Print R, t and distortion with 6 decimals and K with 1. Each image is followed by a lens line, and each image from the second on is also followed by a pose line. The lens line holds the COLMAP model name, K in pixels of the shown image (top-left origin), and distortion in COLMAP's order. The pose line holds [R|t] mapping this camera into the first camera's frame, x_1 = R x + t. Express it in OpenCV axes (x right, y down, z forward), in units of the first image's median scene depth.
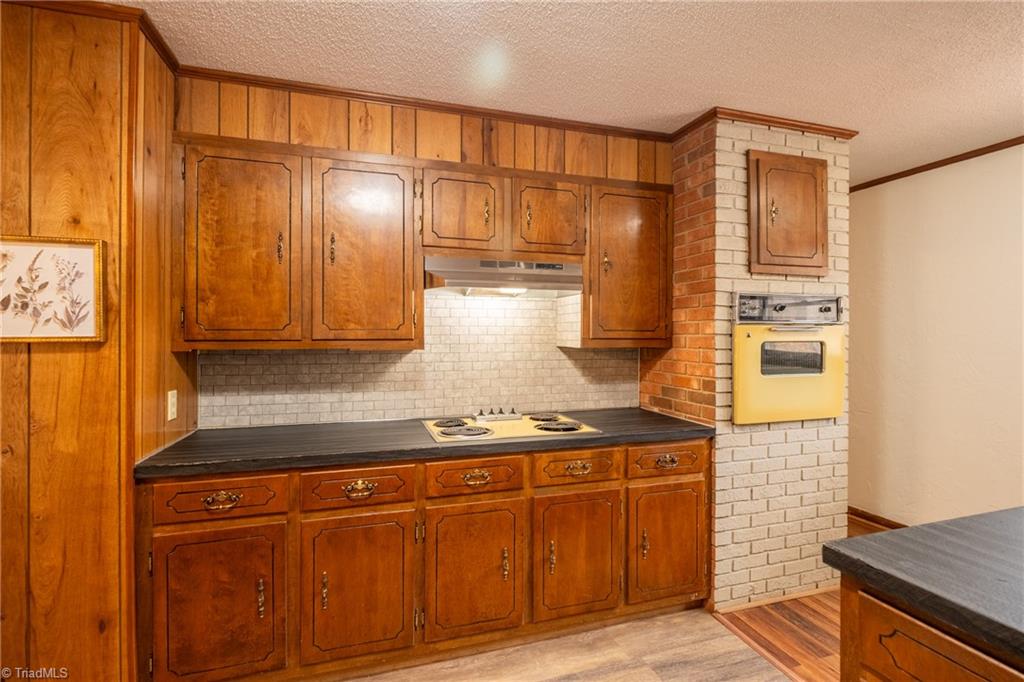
lens RADIAL K [[456.6, 0, 512.4], [0, 456.6, 336.7], [0, 0, 1]] dist [-0.003688, -0.000156]
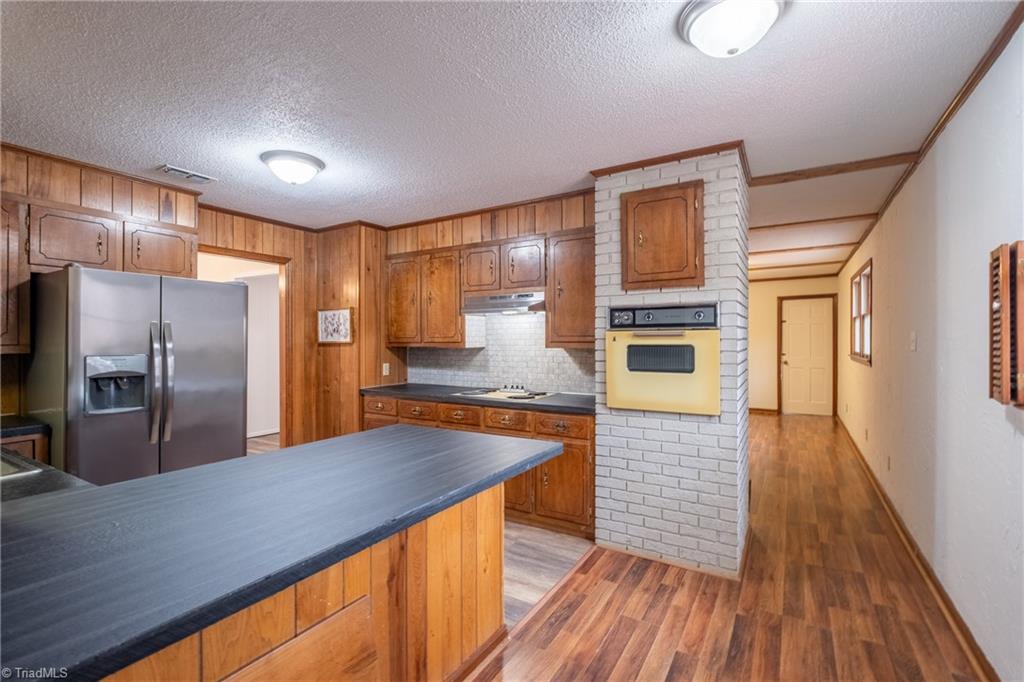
lens RADIAL K [[456.6, 0, 505.0], [0, 456.6, 342.6], [0, 0, 1]] dist [-0.003688, -0.000156]
pose [[0.652665, 0.001851, -0.757644, 1.272155], [0.004489, 0.999970, 0.006310, -0.003652], [0.757633, -0.007519, 0.652637, -0.080448]]
